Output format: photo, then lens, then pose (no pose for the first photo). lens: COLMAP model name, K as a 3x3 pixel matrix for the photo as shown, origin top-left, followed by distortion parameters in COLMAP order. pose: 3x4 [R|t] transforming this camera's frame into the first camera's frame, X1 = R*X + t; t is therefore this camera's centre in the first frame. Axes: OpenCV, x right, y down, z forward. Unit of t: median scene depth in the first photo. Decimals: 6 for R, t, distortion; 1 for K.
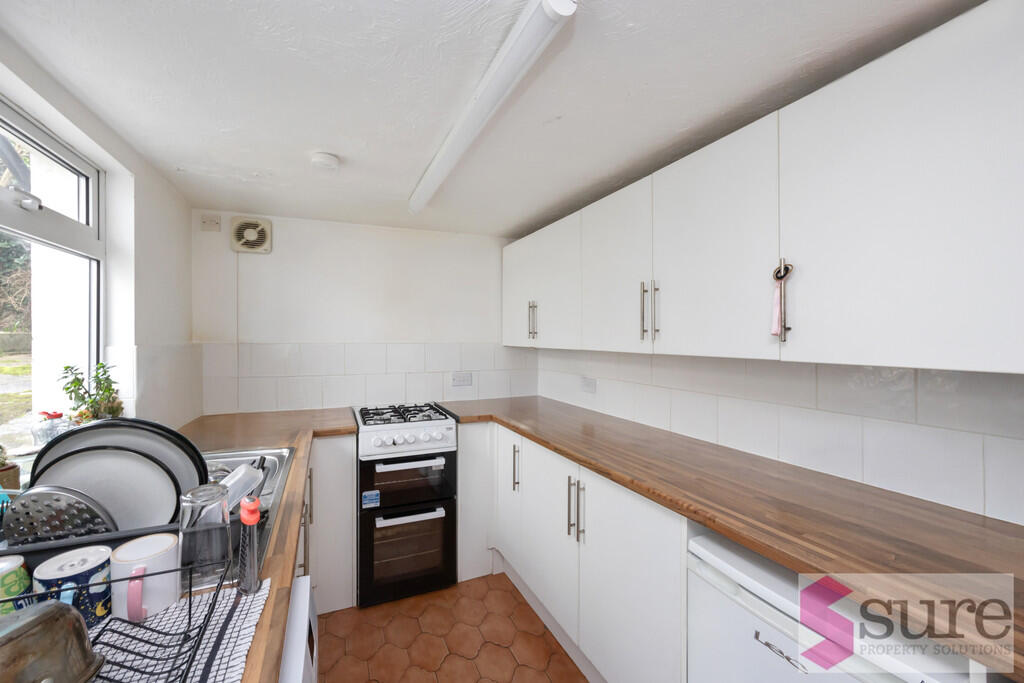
lens RADIAL K [[409.9, 0, 509.6], [0, 409.9, 338.9], [0, 0, 1]] dist [-0.006194, 0.001066]
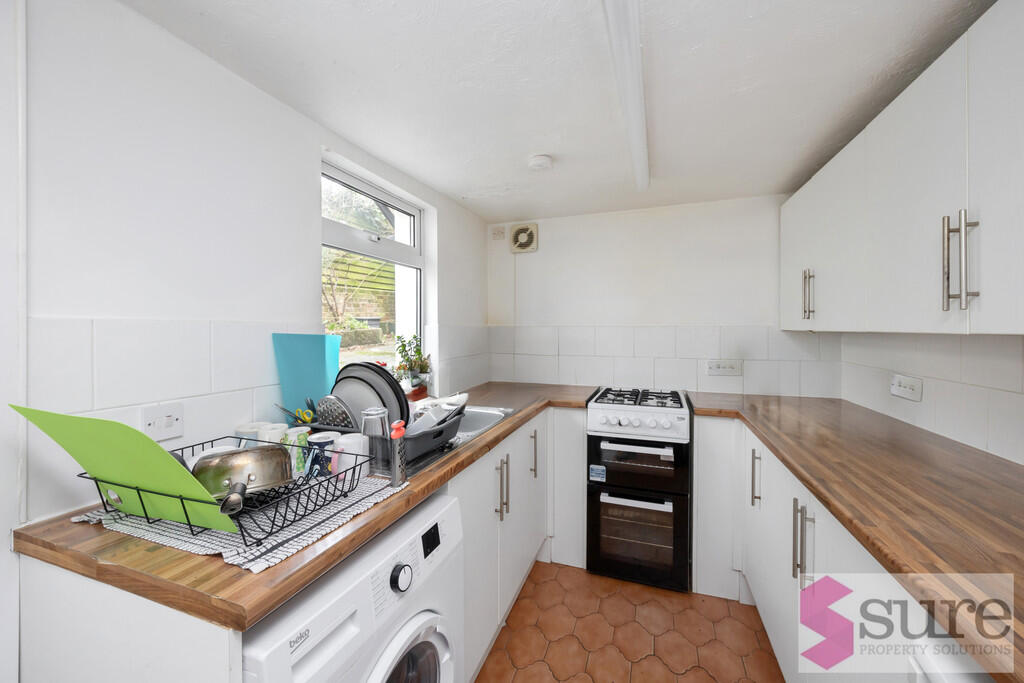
lens RADIAL K [[409.9, 0, 507.0], [0, 409.9, 334.1], [0, 0, 1]] dist [-0.006194, 0.001066]
pose [[0.720186, 0.010208, -0.693706, 0.215630], [-0.004332, 0.999938, 0.010217, 0.025801], [0.693768, -0.004353, 0.720186, 0.084615]]
